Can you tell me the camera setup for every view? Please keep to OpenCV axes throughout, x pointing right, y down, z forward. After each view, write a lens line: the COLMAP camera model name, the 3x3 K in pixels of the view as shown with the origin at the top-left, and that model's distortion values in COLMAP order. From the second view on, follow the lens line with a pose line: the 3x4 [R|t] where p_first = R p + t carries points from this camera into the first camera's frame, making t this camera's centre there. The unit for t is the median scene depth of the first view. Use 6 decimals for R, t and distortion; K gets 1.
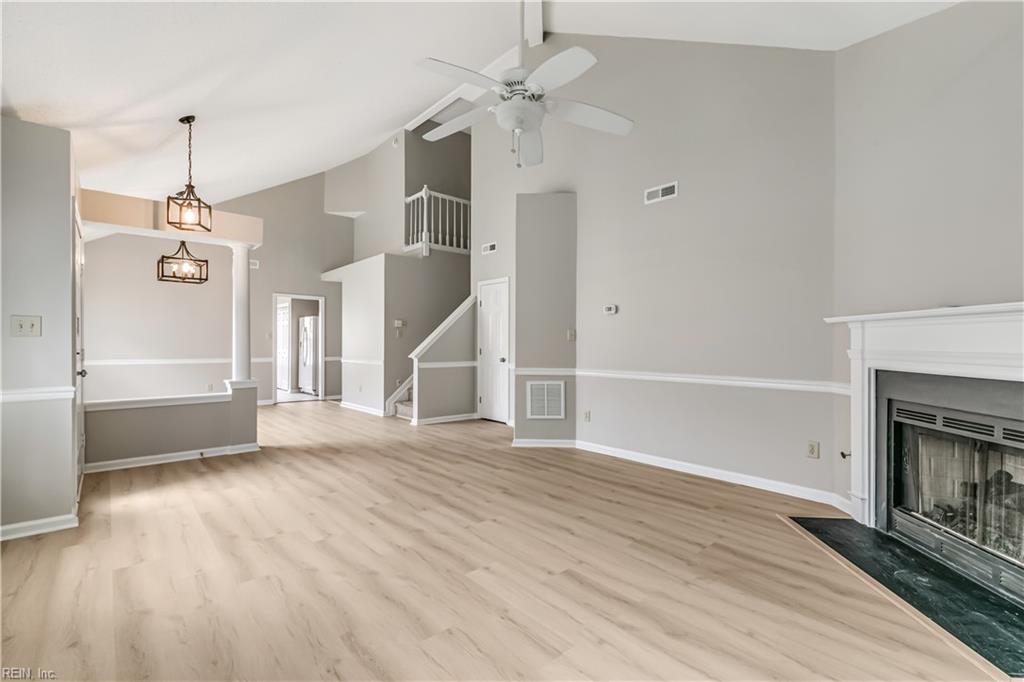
lens RADIAL K [[460.5, 0, 518.8], [0, 460.5, 343.5], [0, 0, 1]] dist [0.001026, 0.000245]
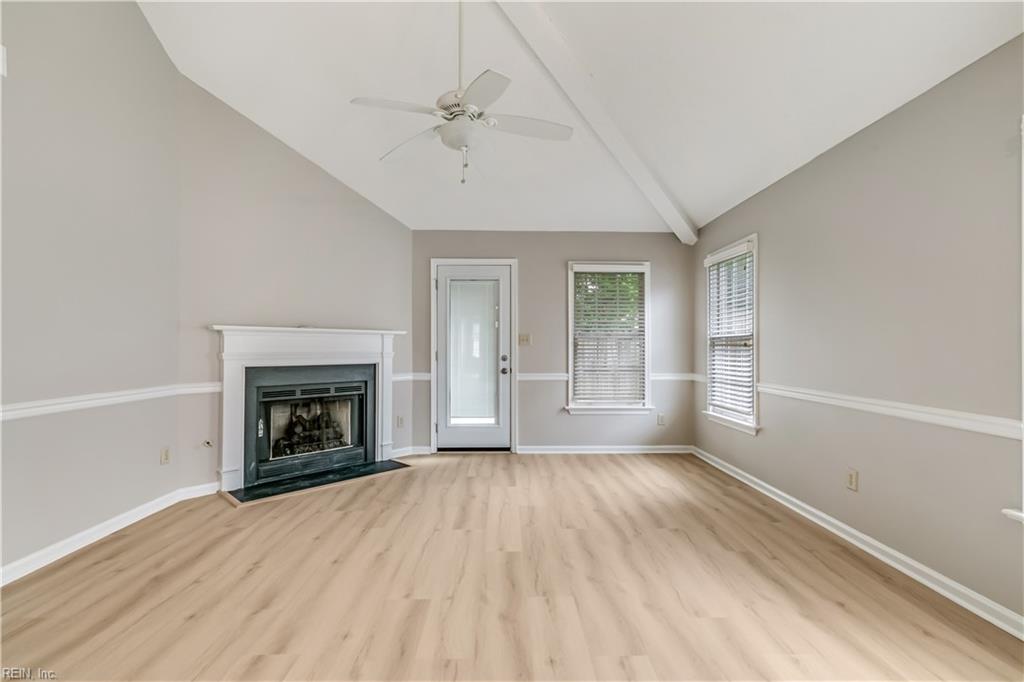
lens RADIAL K [[456.8, 0, 513.3], [0, 456.8, 342.2], [0, 0, 1]] dist [0.000467, 0.000162]
pose [[-0.757673, 0.003820, 0.652624, -0.690734], [-0.000861, 0.999976, -0.006853, -0.006754], [-0.652634, -0.005754, -0.757651, 1.538413]]
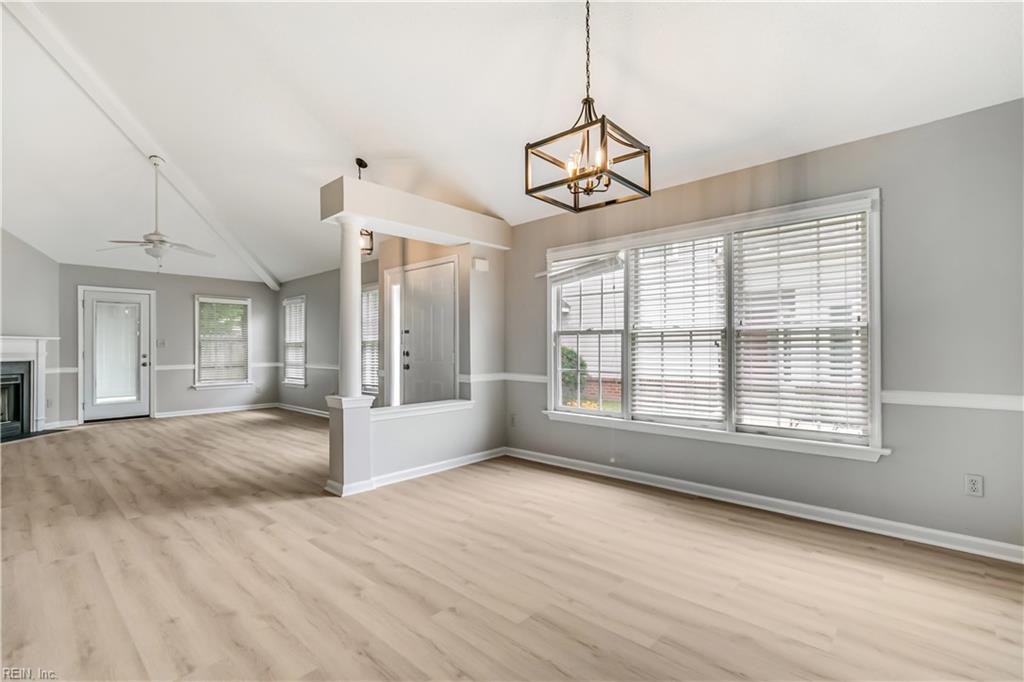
lens RADIAL K [[465.5, 0, 516.5], [0, 465.5, 344.2], [0, 0, 1]] dist [-0.000108, 0.000140]
pose [[-0.995055, 0.002919, -0.099279, -1.409052], [0.003455, 0.999980, -0.005225, -0.003213], [0.099261, -0.005543, -0.995046, 3.158752]]
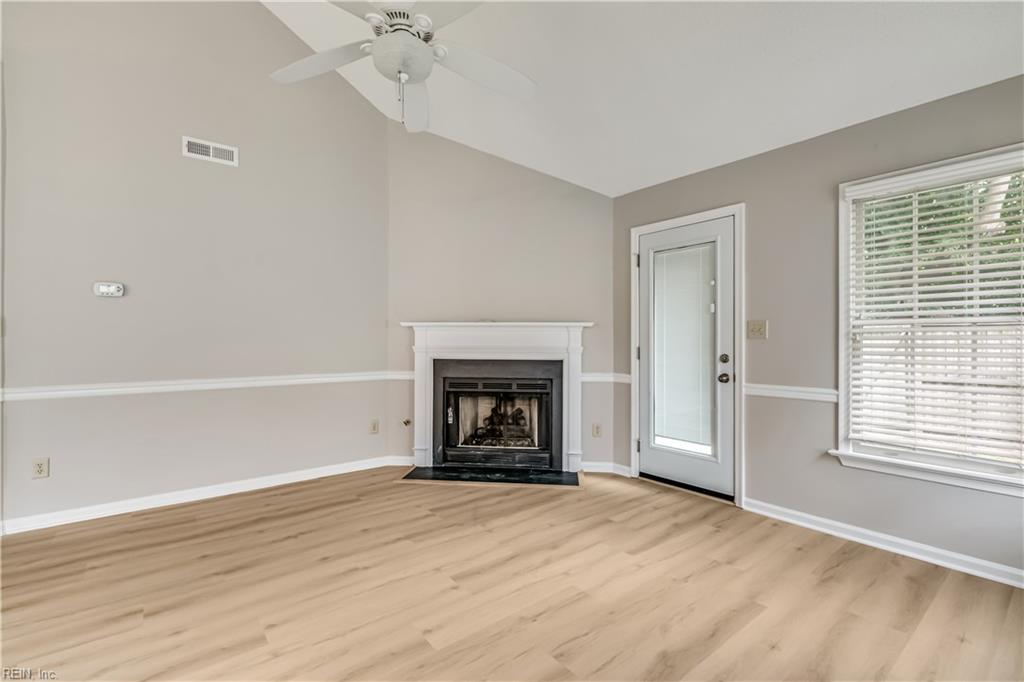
lens RADIAL K [[456.8, 0, 513.3], [0, 456.8, 342.2], [0, 0, 1]] dist [0.000467, 0.000162]
pose [[0.052363, -0.004050, 0.998620, -0.699544], [0.000244, 0.999992, 0.004042, -0.003495], [-0.998628, 0.000032, 0.052363, 0.686192]]
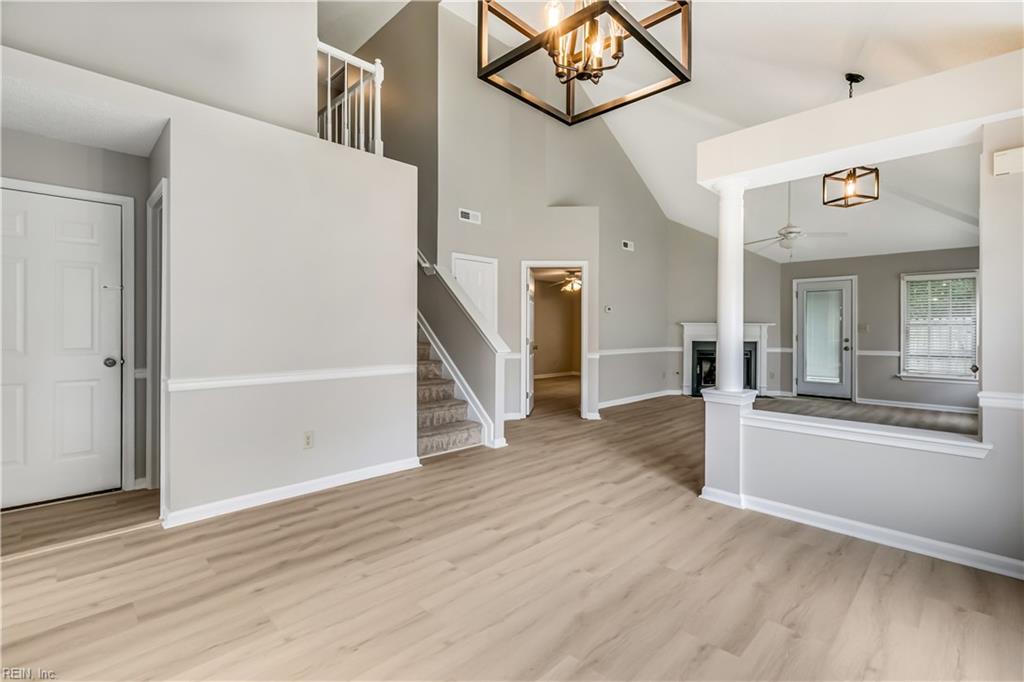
lens RADIAL K [[467.4, 0, 523.4], [0, 467.4, 330.2], [0, 0, 1]] dist [0.020403, 0.000053]
pose [[-0.062230, -0.000132, 0.998062, -2.223979], [-0.003675, 0.999993, -0.000097, -0.009455], [-0.998055, -0.003674, -0.062230, 2.334699]]
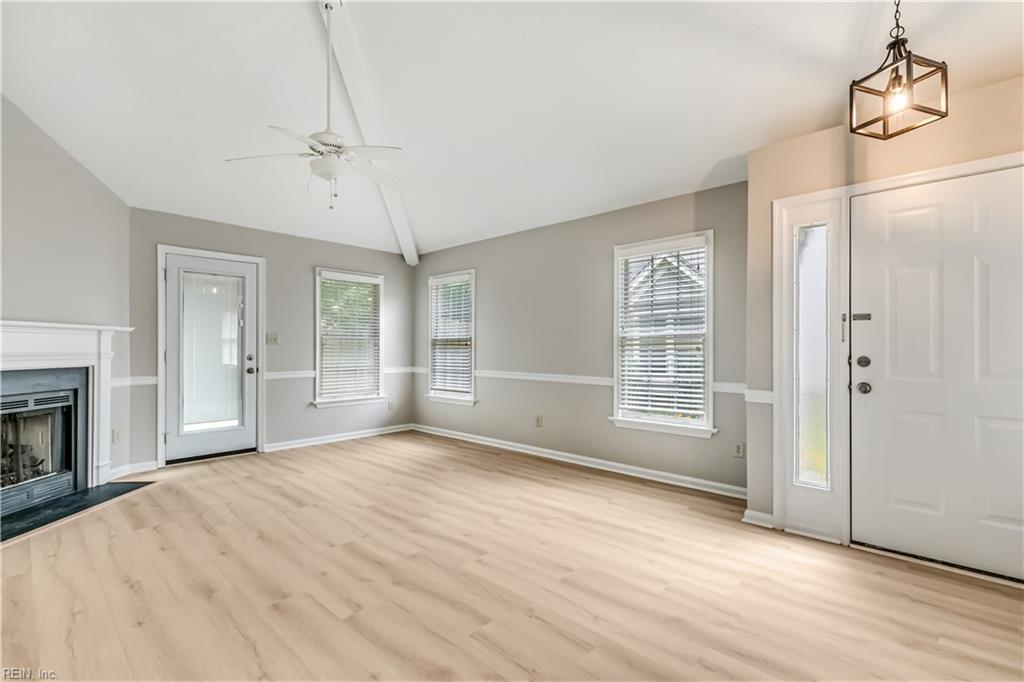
lens RADIAL K [[461.4, 0, 513.0], [0, 461.4, 345.1], [0, 0, 1]] dist [0.001062, 0.000091]
pose [[-0.996136, -0.002996, -0.087775, -0.347654], [-0.002955, 0.999995, -0.000606, -0.006134], [0.087777, -0.000344, -0.996140, 2.064746]]
